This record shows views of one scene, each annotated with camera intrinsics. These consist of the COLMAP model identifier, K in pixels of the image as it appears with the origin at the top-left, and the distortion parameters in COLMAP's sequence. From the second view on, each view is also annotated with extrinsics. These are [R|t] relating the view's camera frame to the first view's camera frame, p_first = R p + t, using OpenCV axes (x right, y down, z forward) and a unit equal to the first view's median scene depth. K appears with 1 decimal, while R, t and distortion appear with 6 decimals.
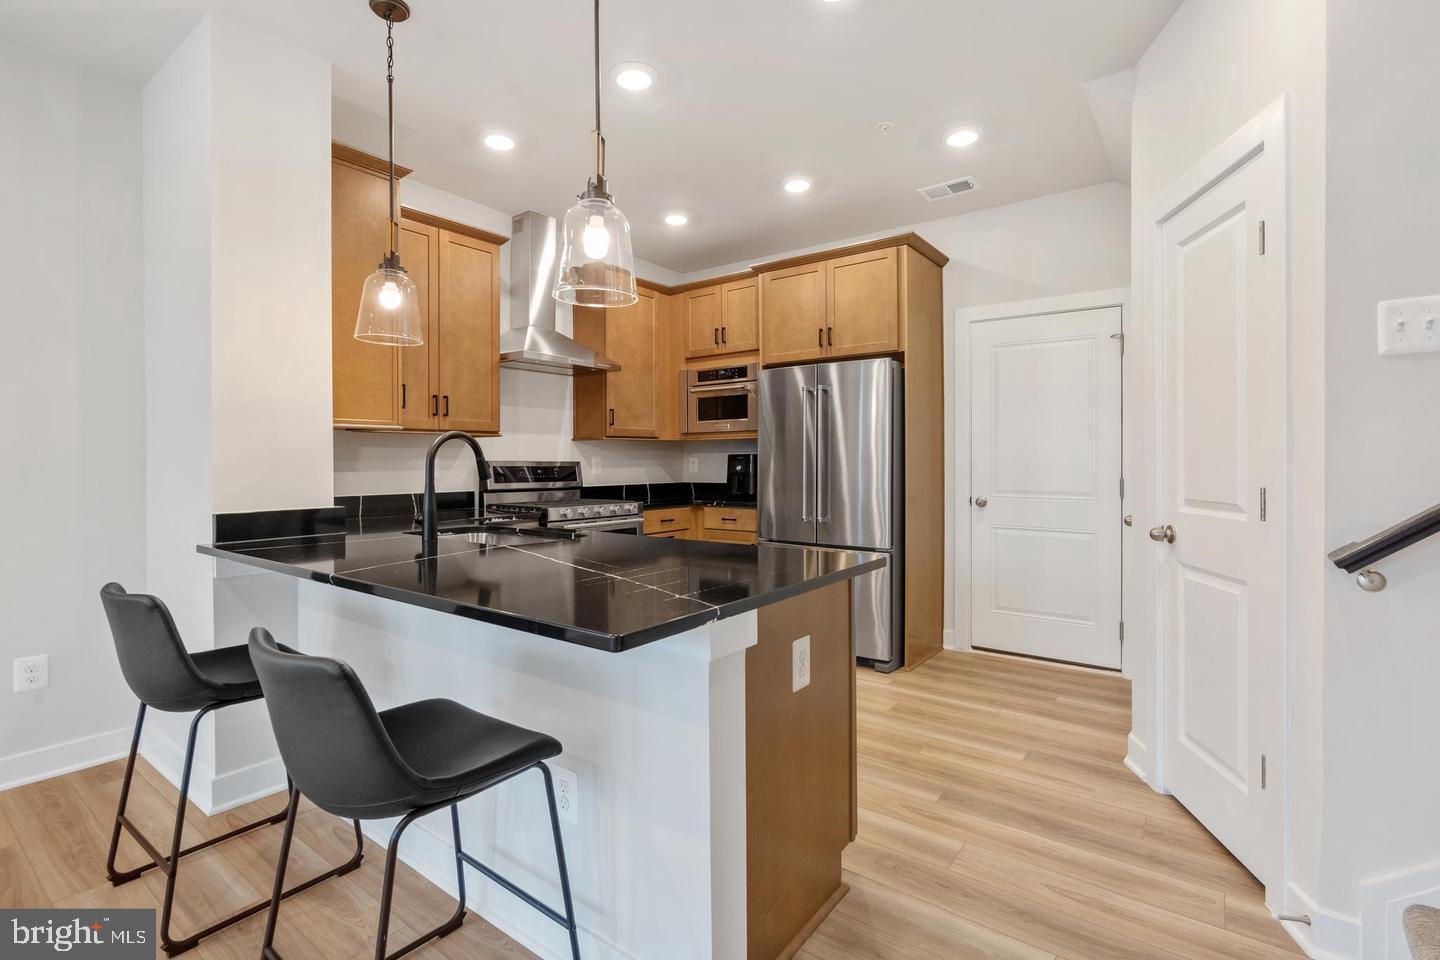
lens RADIAL K [[670.6, 0, 713.9], [0, 670.6, 459.1], [0, 0, 1]] dist [-0.003034, -0.000057]
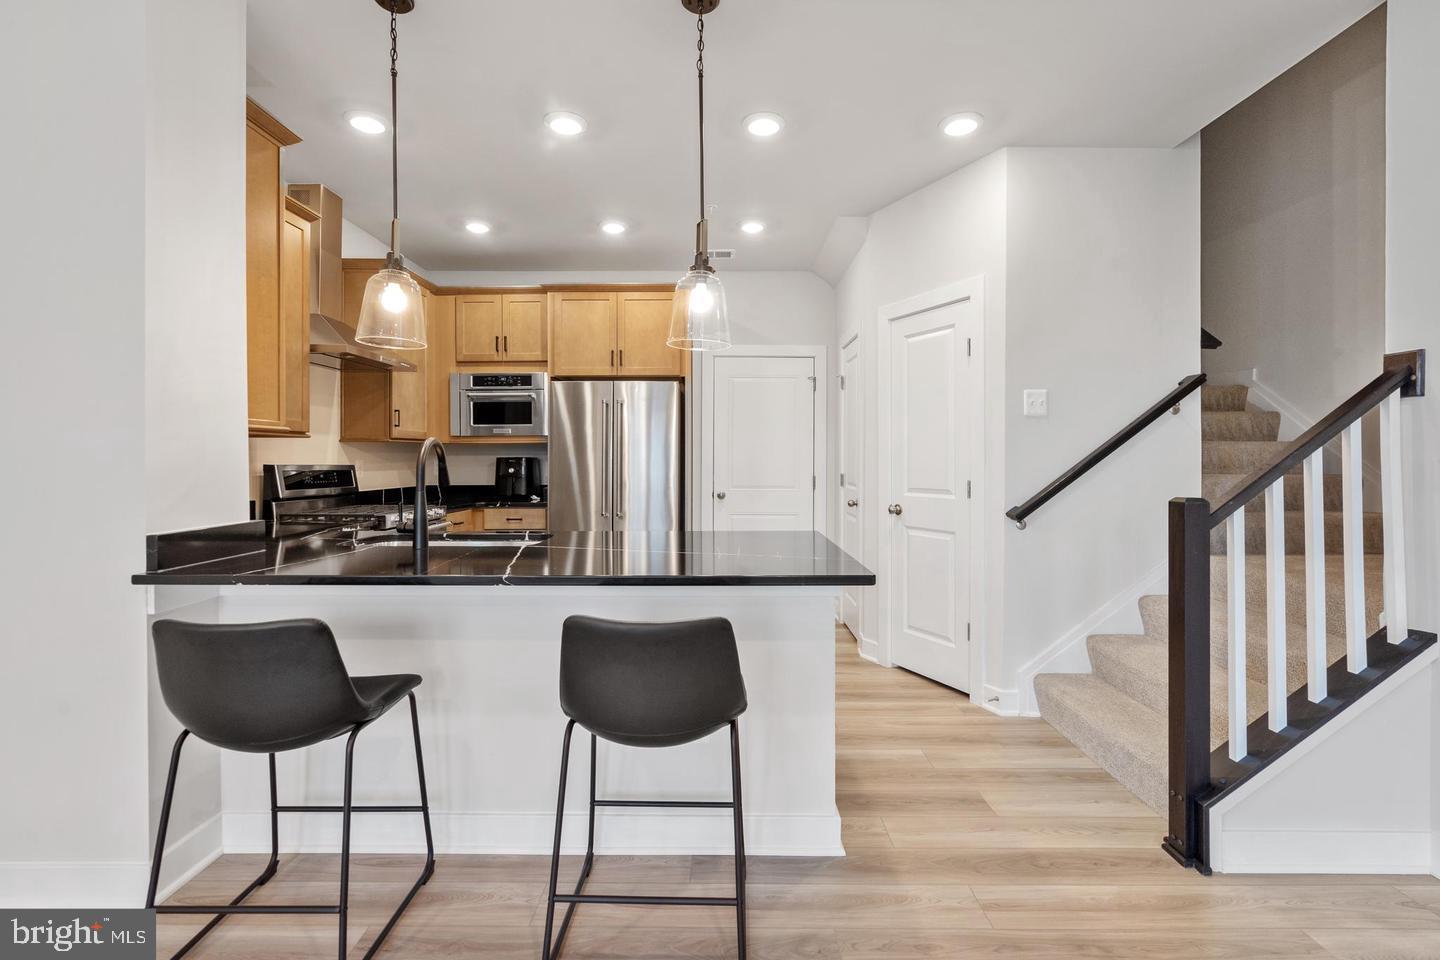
lens RADIAL K [[657.0, 0, 722.8], [0, 657.0, 458.7], [0, 0, 1]] dist [-0.001873, 0.000131]
pose [[0.798337, 0.002686, 0.602205, -0.381706], [-0.003039, 0.999995, -0.000432, -0.006751], [-0.602204, -0.001485, 0.798341, -0.024271]]
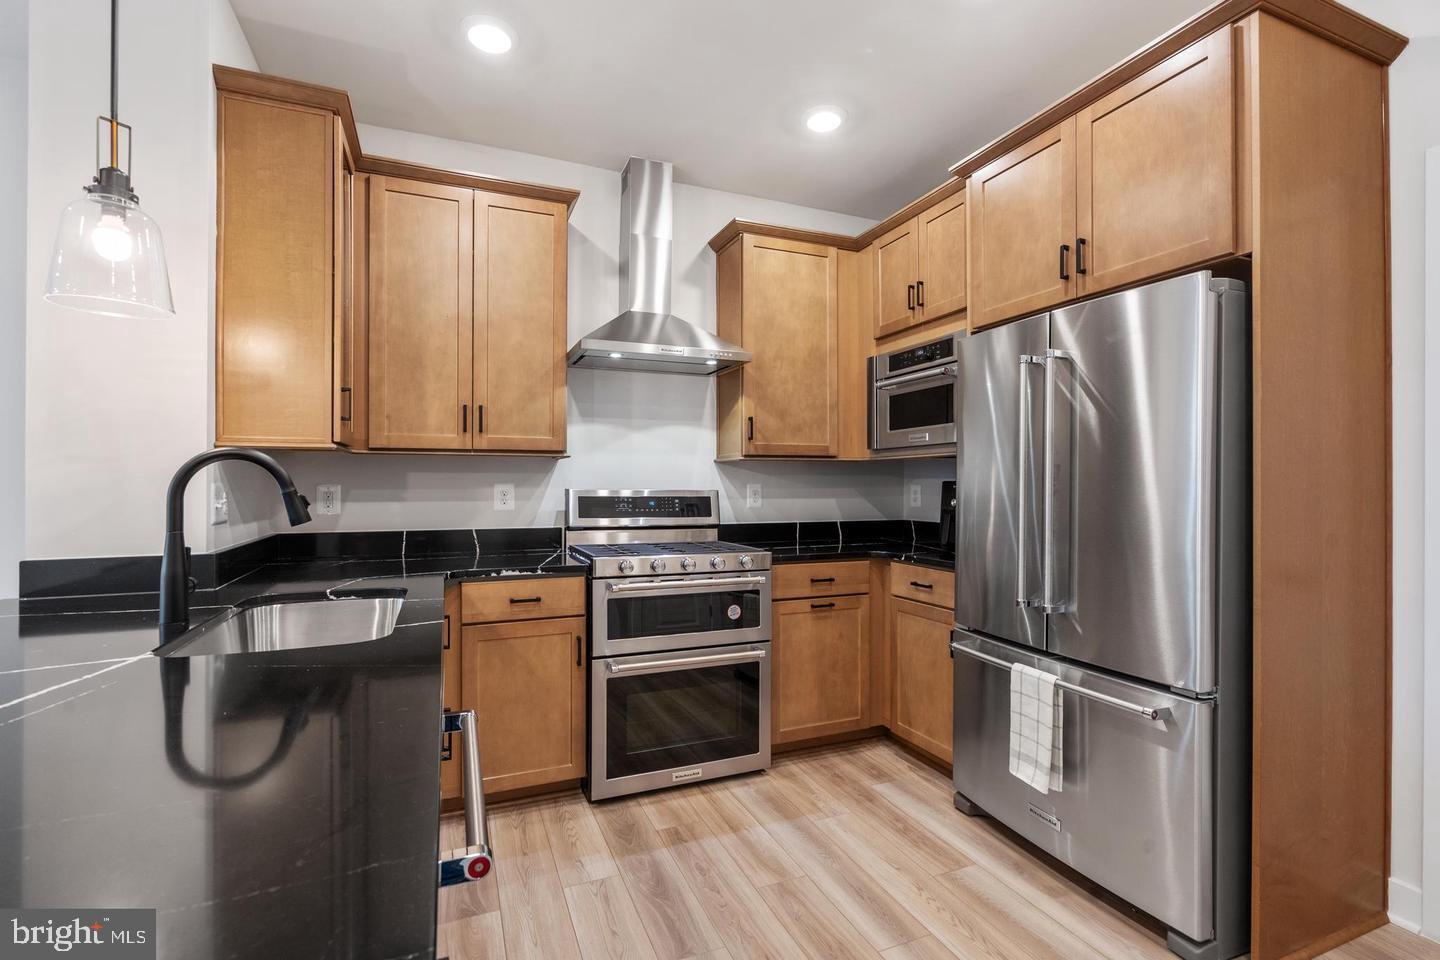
lens RADIAL K [[654.2, 0, 720.0], [0, 654.2, 480.0], [0, 0, 1]] dist [-0.000722, 0.000303]
pose [[0.861360, 0.002429, -0.507989, 0.192024], [-0.003963, 0.999990, -0.001937, -0.007061], [0.507979, 0.003682, 0.861362, 0.426488]]
